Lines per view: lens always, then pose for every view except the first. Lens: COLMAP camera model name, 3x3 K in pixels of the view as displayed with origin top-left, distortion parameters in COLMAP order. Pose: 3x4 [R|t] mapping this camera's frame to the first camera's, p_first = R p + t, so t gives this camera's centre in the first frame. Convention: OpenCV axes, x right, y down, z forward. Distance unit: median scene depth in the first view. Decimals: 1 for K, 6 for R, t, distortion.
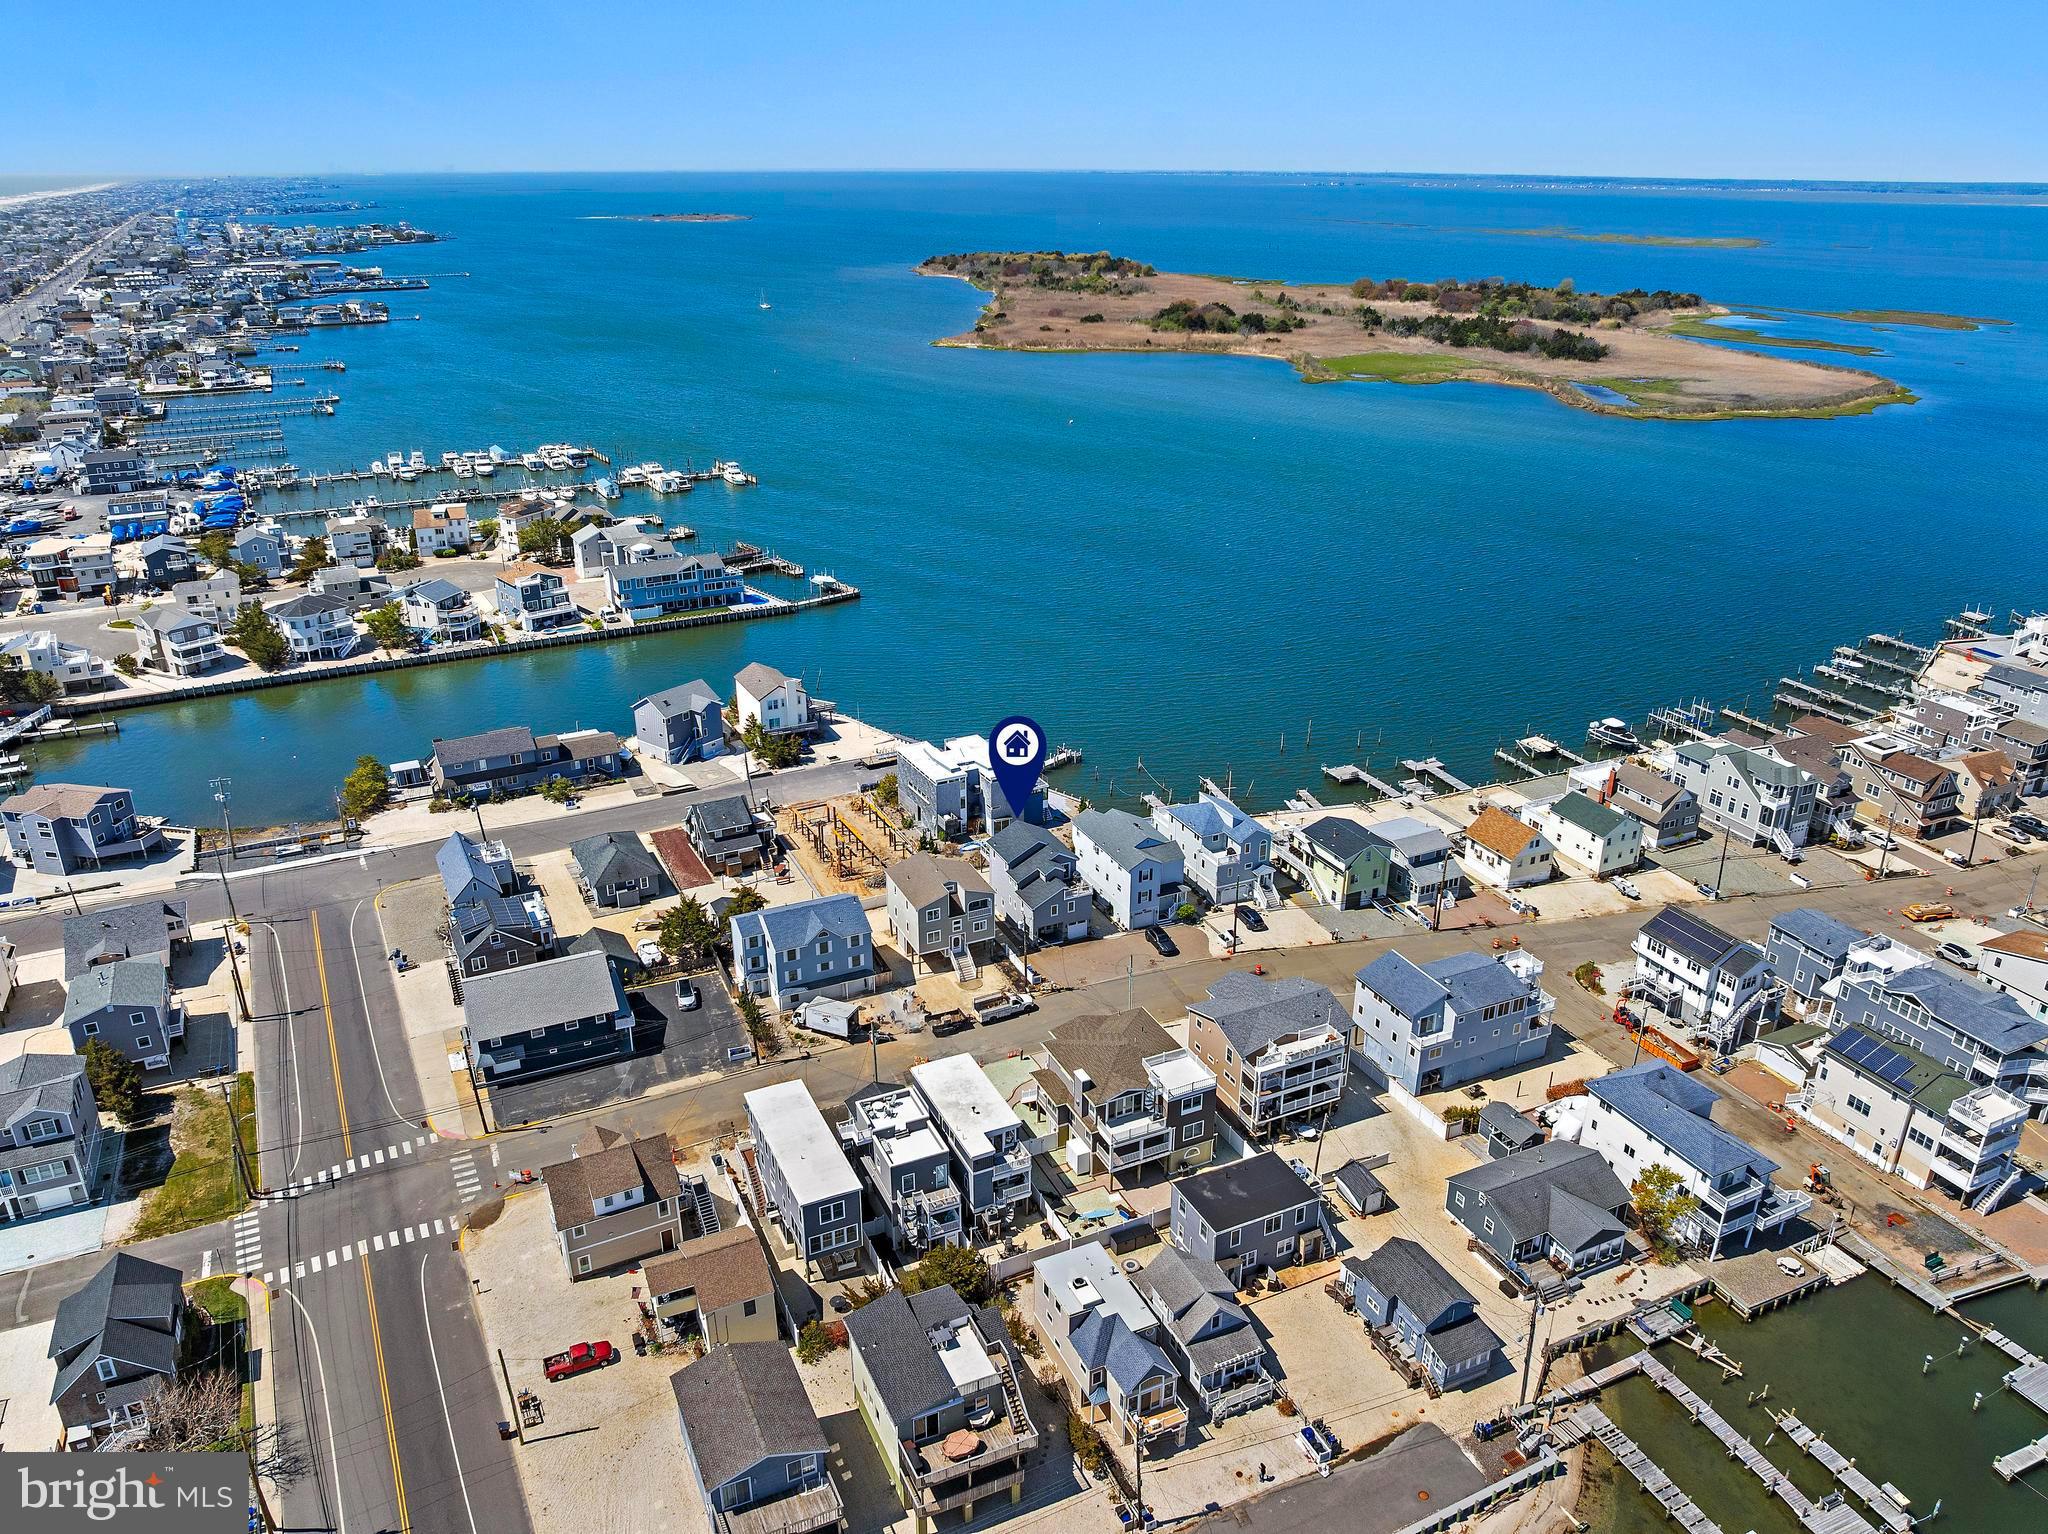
lens RADIAL K [[1440.2, 0, 1034.2], [0, 1440.2, 768.2], [0, 0, 1]] dist [-0.029887, -0.009288]
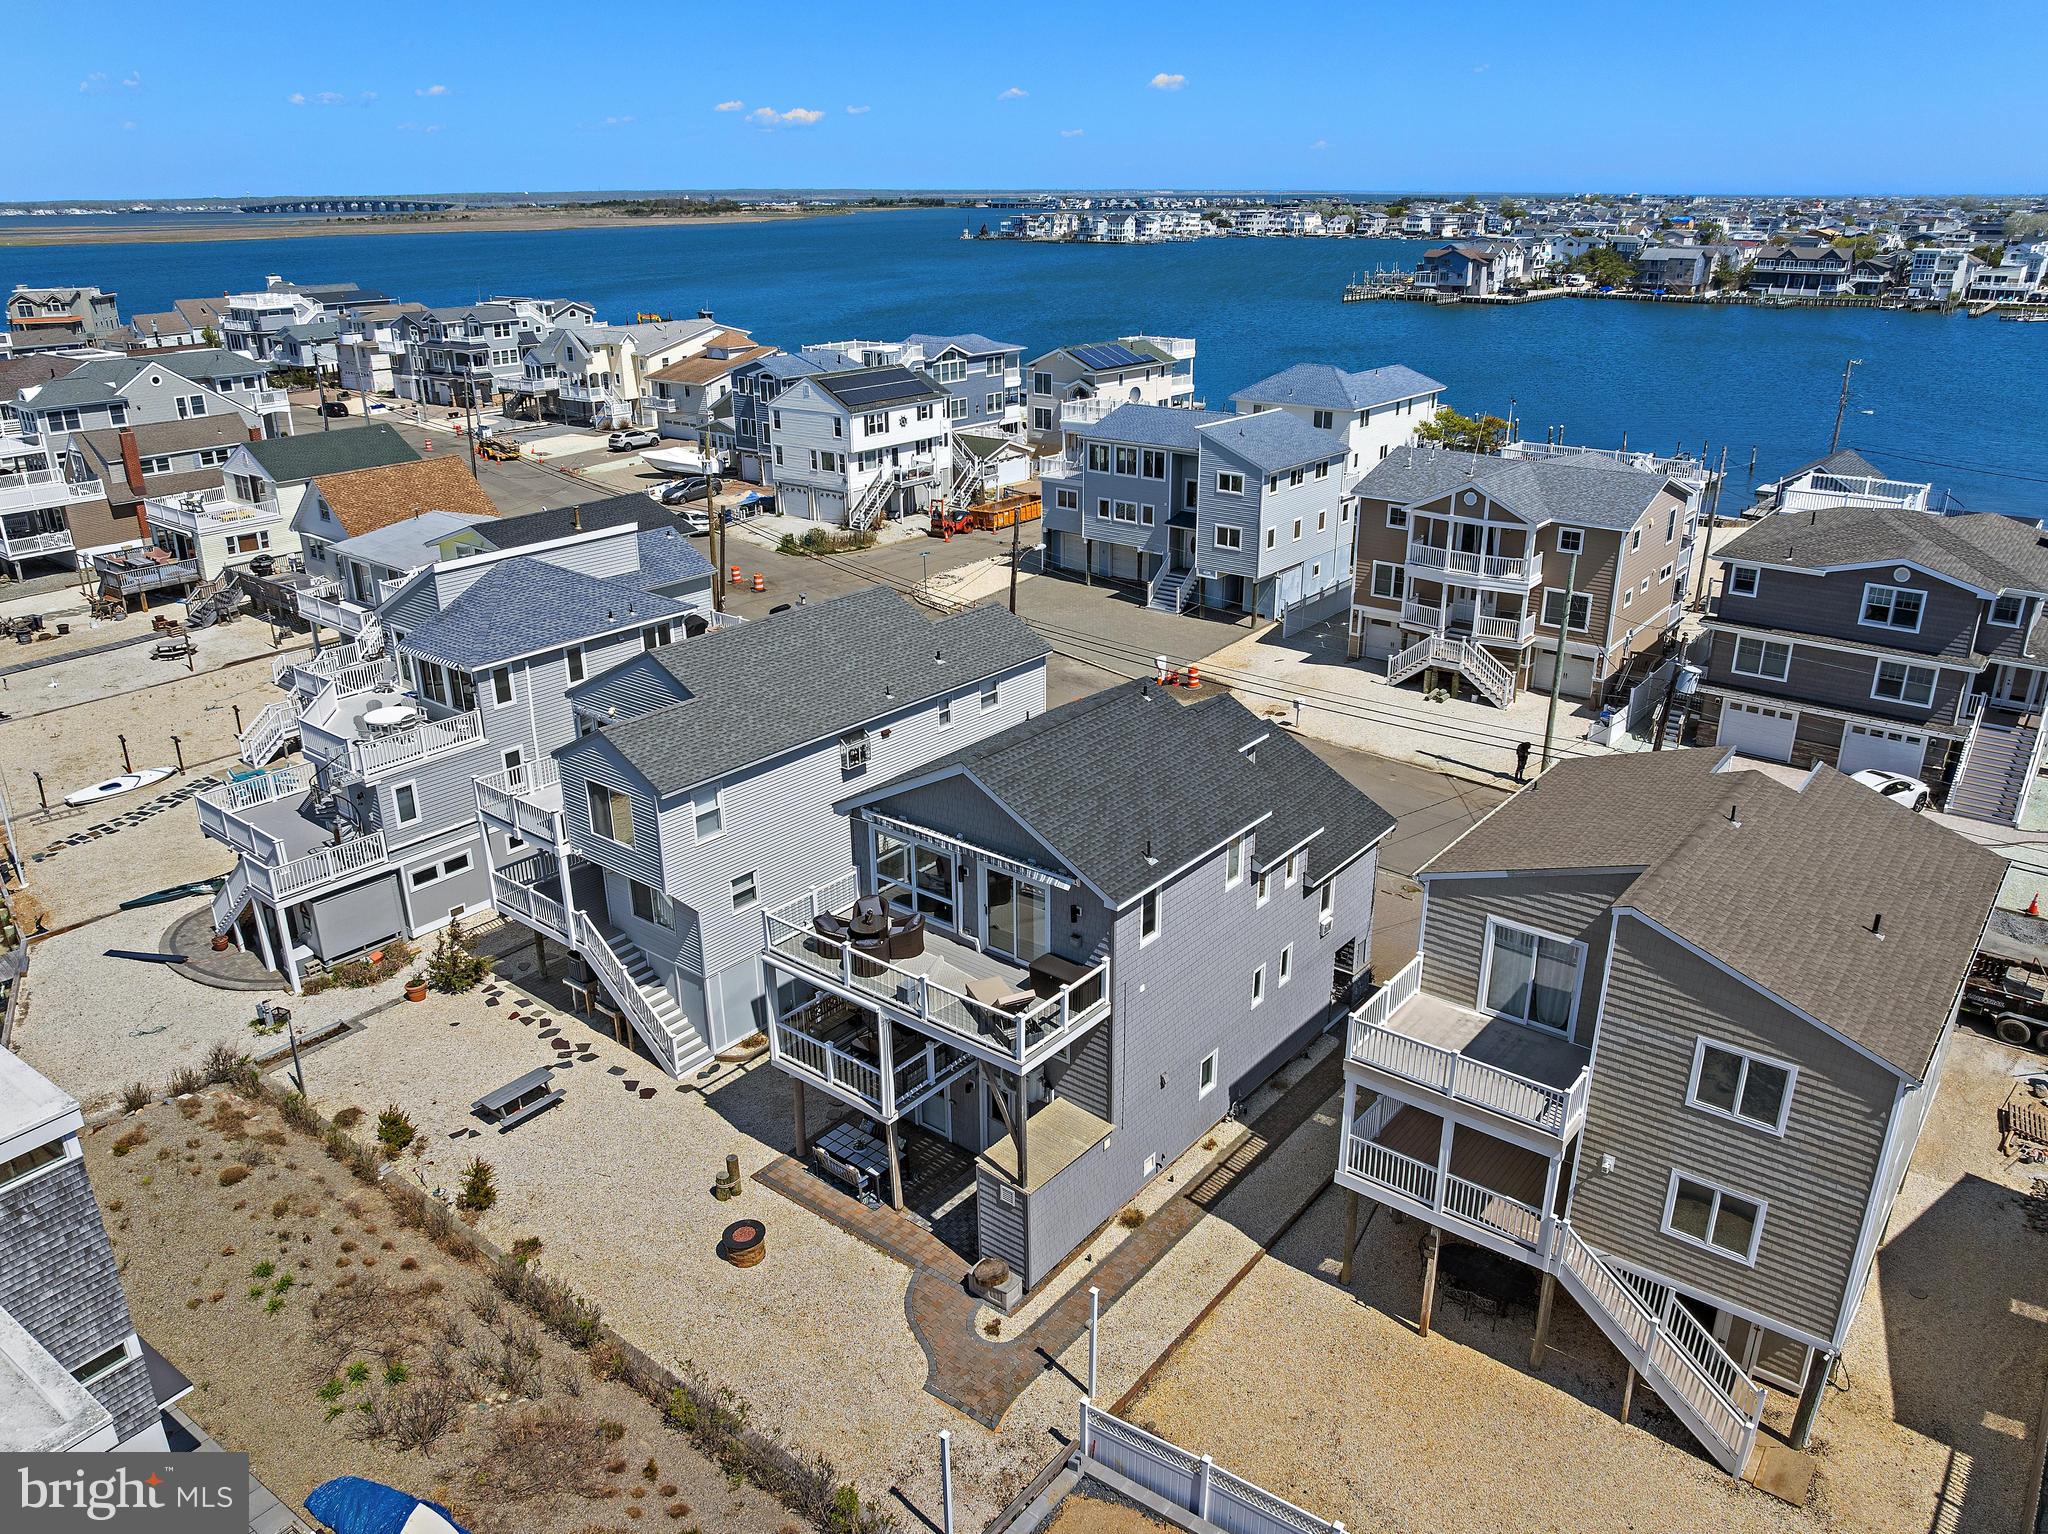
lens RADIAL K [[1475.0, 0, 1025.7], [0, 1475.0, 763.3], [0, 0, 1]] dist [-0.038636, -0.001166]
pose [[-0.440255, -0.330510, 0.834829, -0.148539], [0.350735, 0.792607, 0.498757, -0.045168], [-0.826535, 0.512384, -0.233027, 0.938686]]
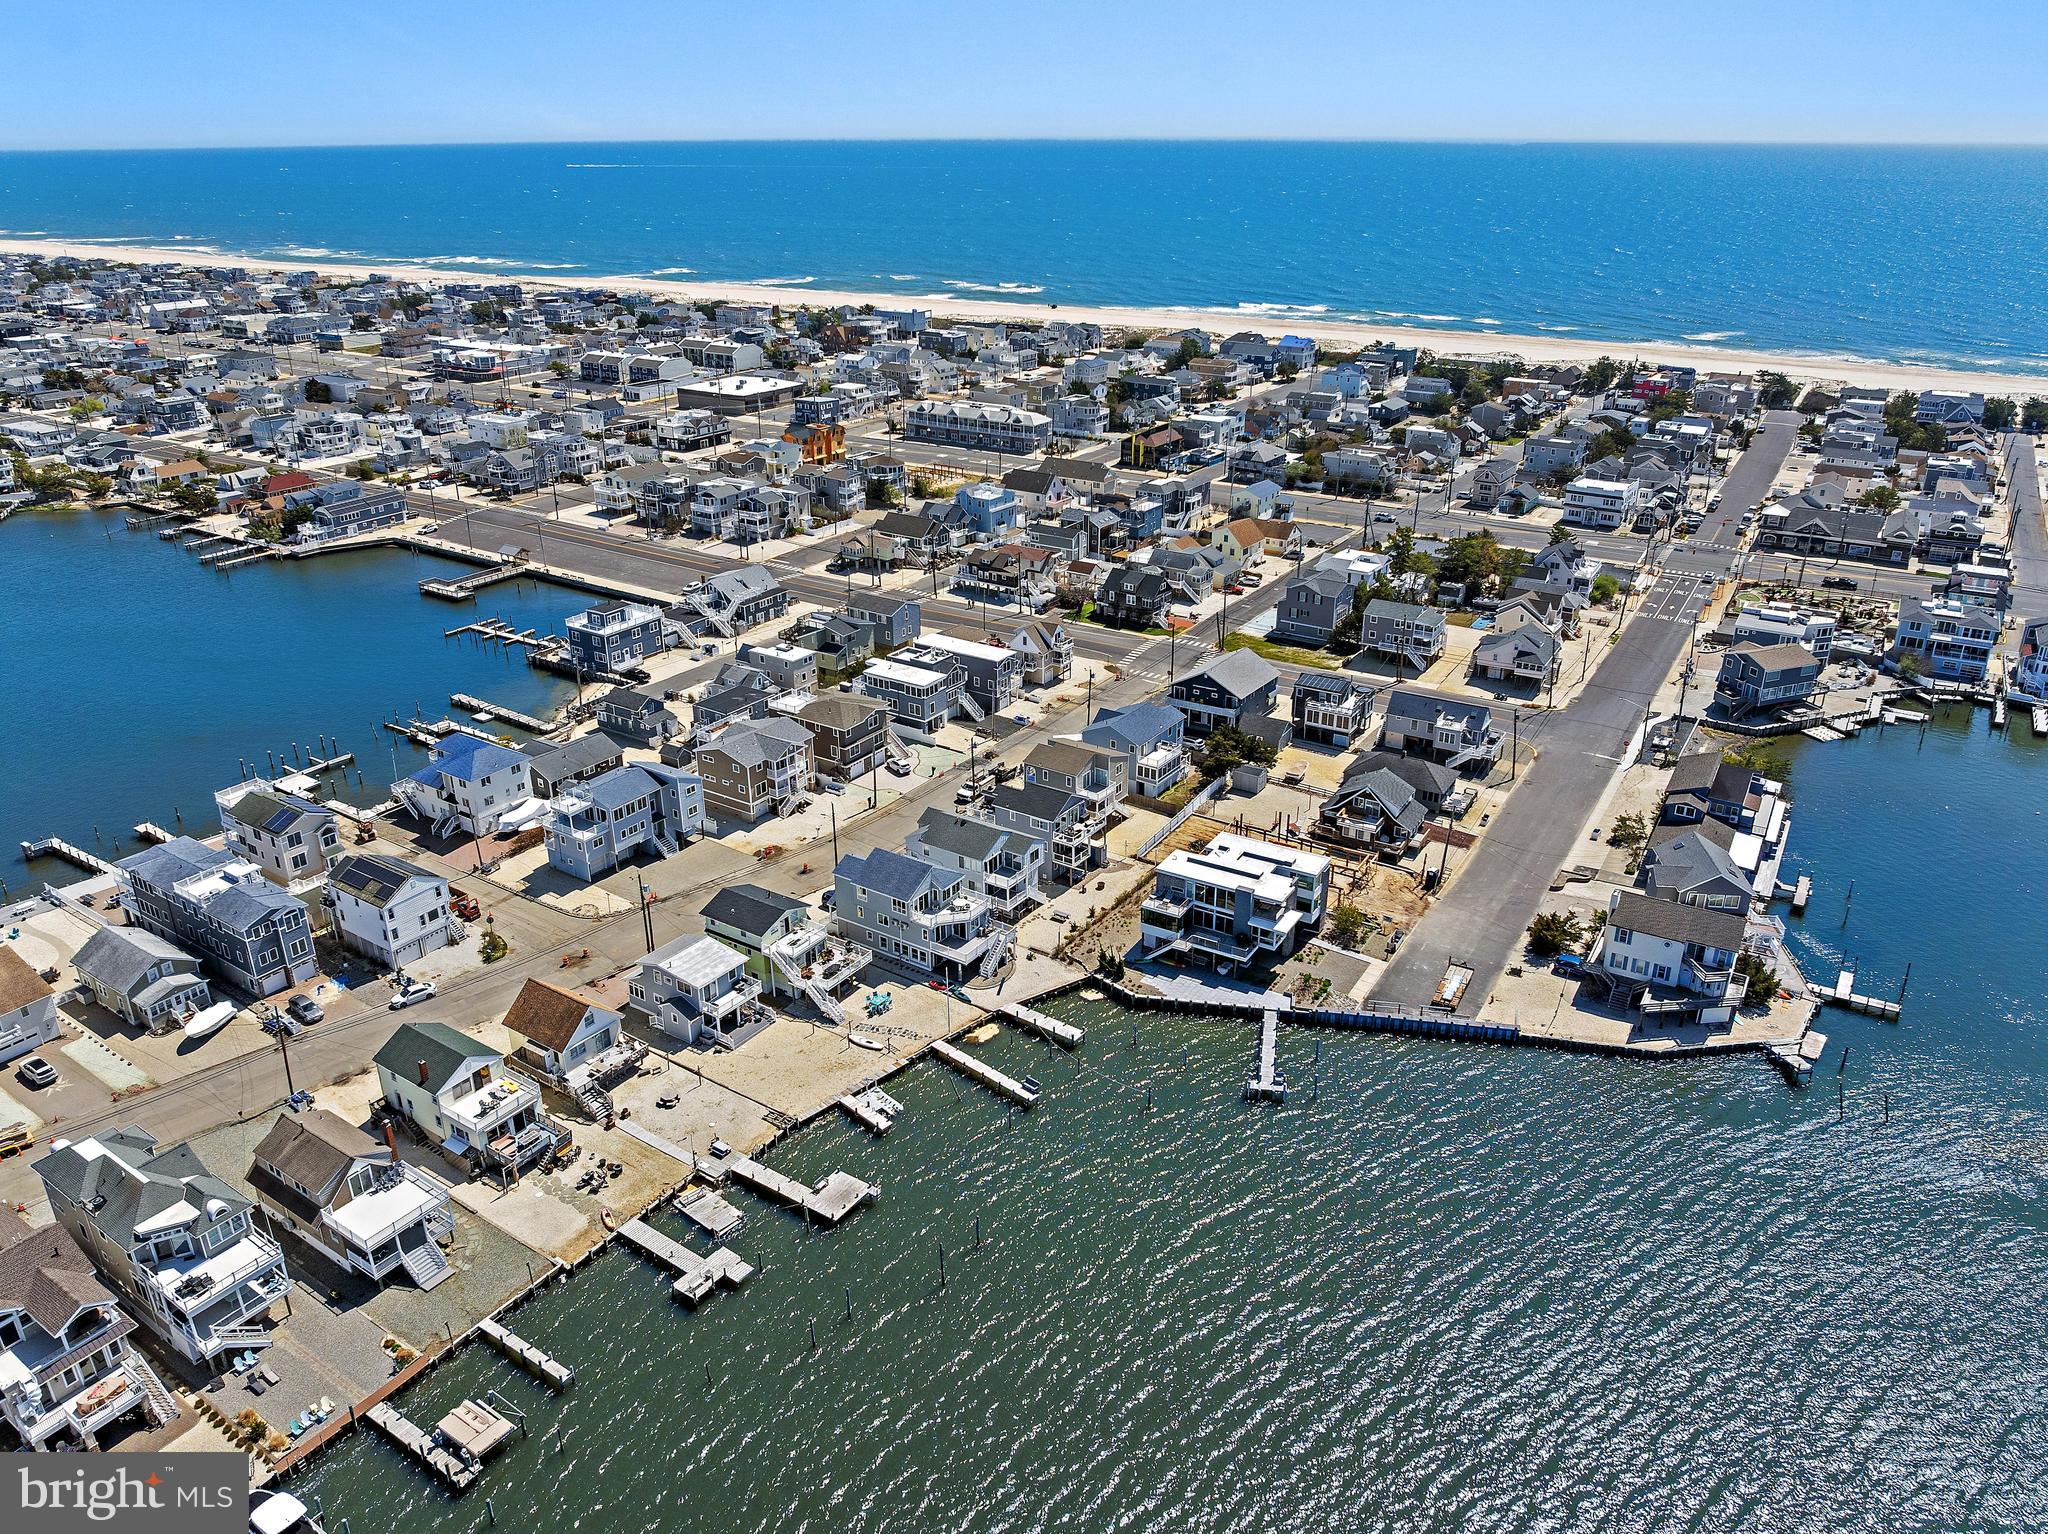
lens RADIAL K [[1475.0, 0, 1025.7], [0, 1475.0, 763.3], [0, 0, 1]] dist [-0.038636, -0.001166]
pose [[-0.858994, 0.200744, -0.470989, 0.439878], [-0.200692, 0.714282, 0.670465, -0.587193], [0.471011, 0.670449, -0.573277, 1.403625]]
